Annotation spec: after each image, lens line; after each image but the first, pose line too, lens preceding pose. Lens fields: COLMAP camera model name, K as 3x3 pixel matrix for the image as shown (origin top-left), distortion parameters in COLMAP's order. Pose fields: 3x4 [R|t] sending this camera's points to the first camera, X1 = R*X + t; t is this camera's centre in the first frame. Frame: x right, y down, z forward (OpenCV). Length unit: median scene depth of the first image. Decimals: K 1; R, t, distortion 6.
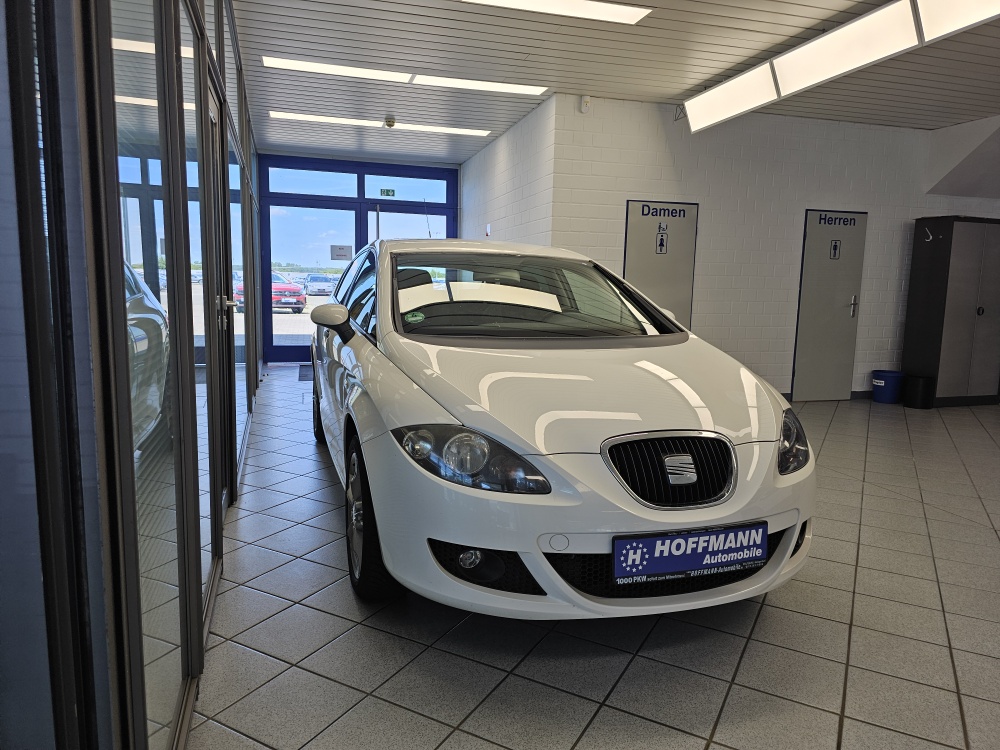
lens RADIAL K [[678.7, 0, 495.1], [0, 678.7, 362.3], [0, 0, 1]] dist [0.053381, -0.052767]
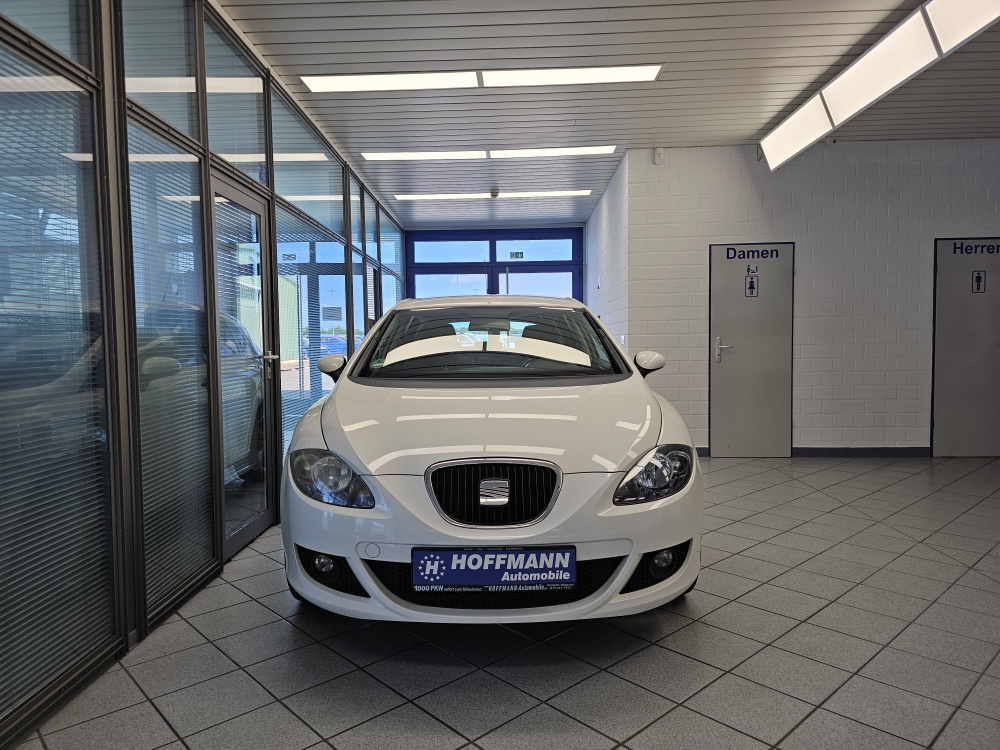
lens RADIAL K [[678.7, 0, 487.7], [0, 678.7, 362.7], [0, 0, 1]] dist [0.053381, -0.052767]
pose [[0.945343, -0.024201, -0.325179, 0.591948], [-0.002919, 0.996574, -0.082655, 0.037320], [0.326065, 0.079086, 0.942033, -0.047389]]
